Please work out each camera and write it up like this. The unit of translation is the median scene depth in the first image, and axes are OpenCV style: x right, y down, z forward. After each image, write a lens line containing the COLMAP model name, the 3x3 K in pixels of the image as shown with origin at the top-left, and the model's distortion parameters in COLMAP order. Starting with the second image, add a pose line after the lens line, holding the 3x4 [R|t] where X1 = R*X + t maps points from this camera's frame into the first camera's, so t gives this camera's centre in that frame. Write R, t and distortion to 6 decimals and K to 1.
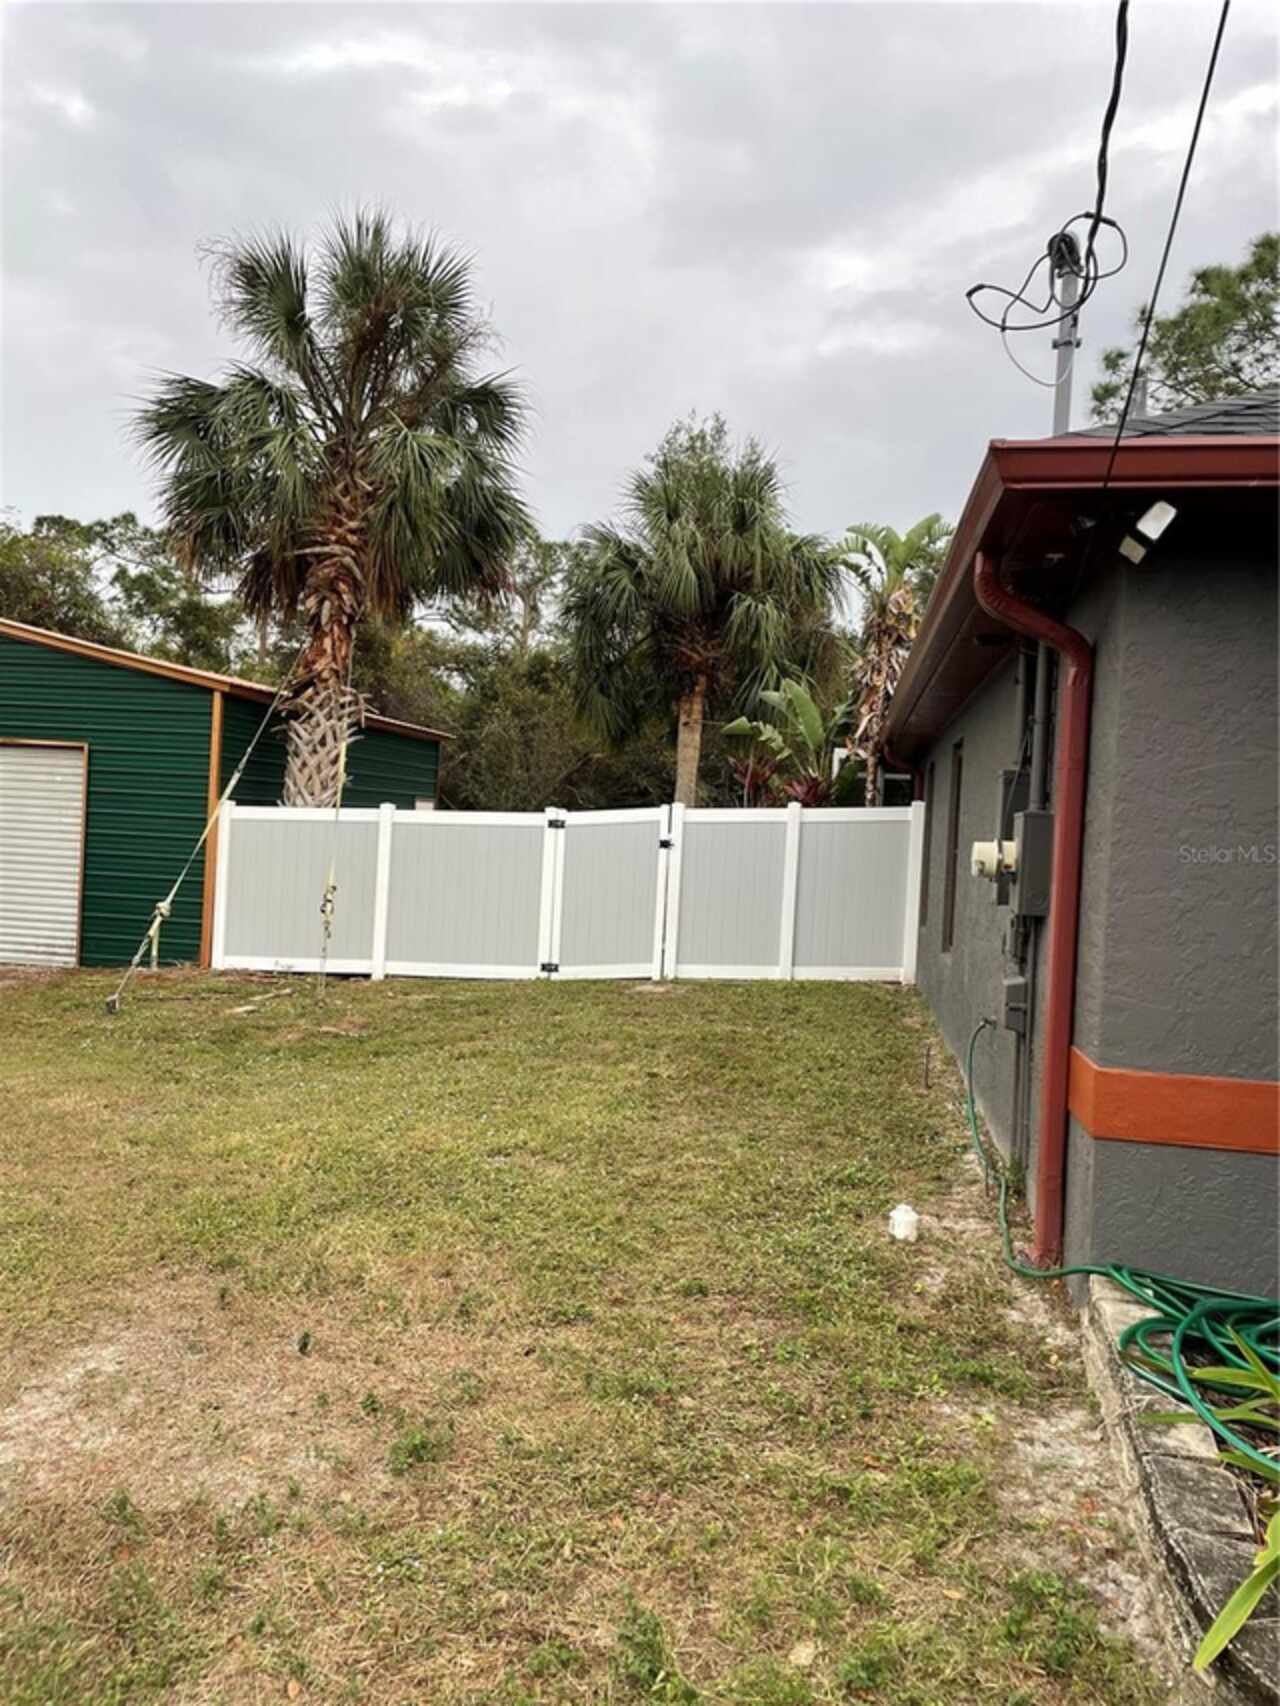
lens RADIAL K [[1272.9, 0, 647.6], [0, 1272.9, 836.3], [0, 0, 1]] dist [0.043494, -0.003020]
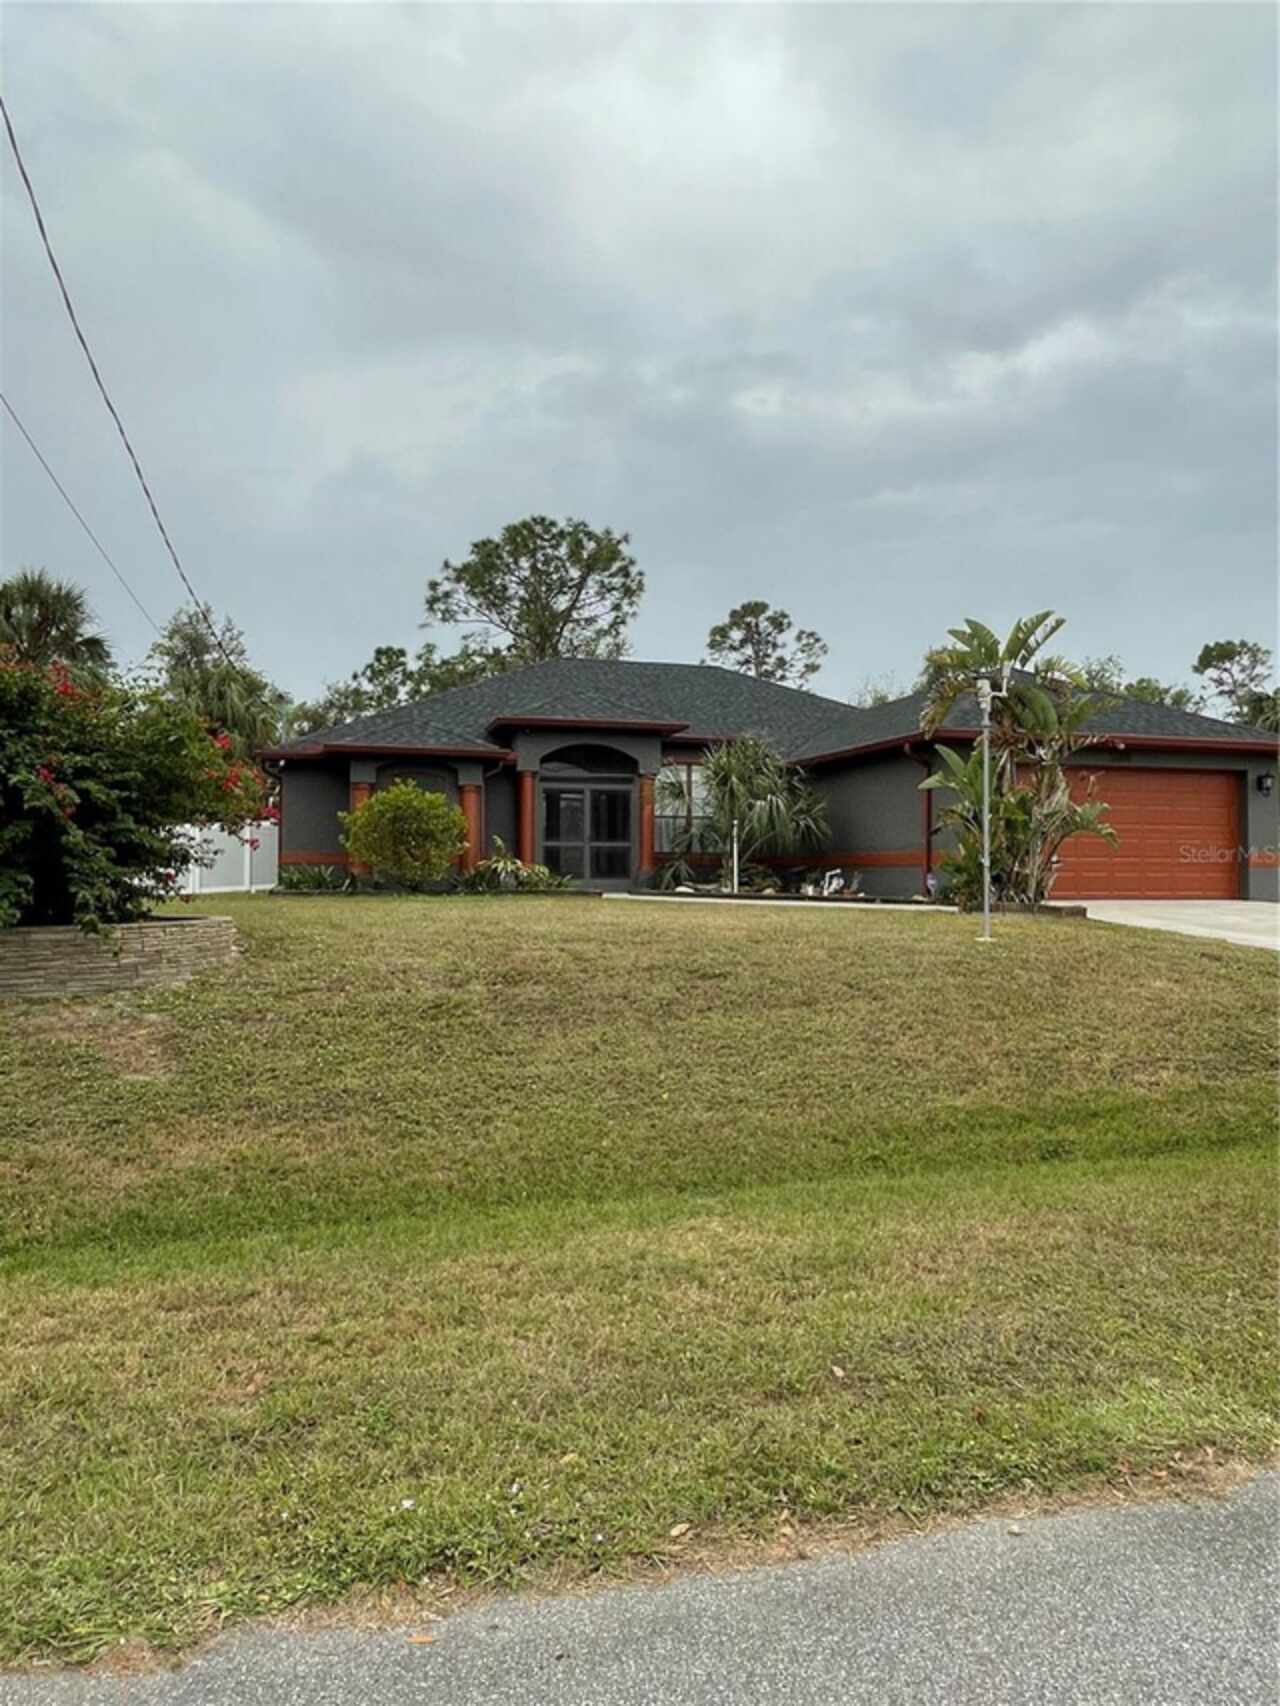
lens RADIAL K [[1083.6, 0, 642.2], [0, 1083.6, 845.7], [0, 0, 1]] dist [0.007442, 0.001588]
pose [[0.909376, -0.041099, 0.413940, -0.052293], [0.049447, 0.998732, -0.009468, 0.067706], [-0.413026, 0.029078, 0.910255, -1.026120]]
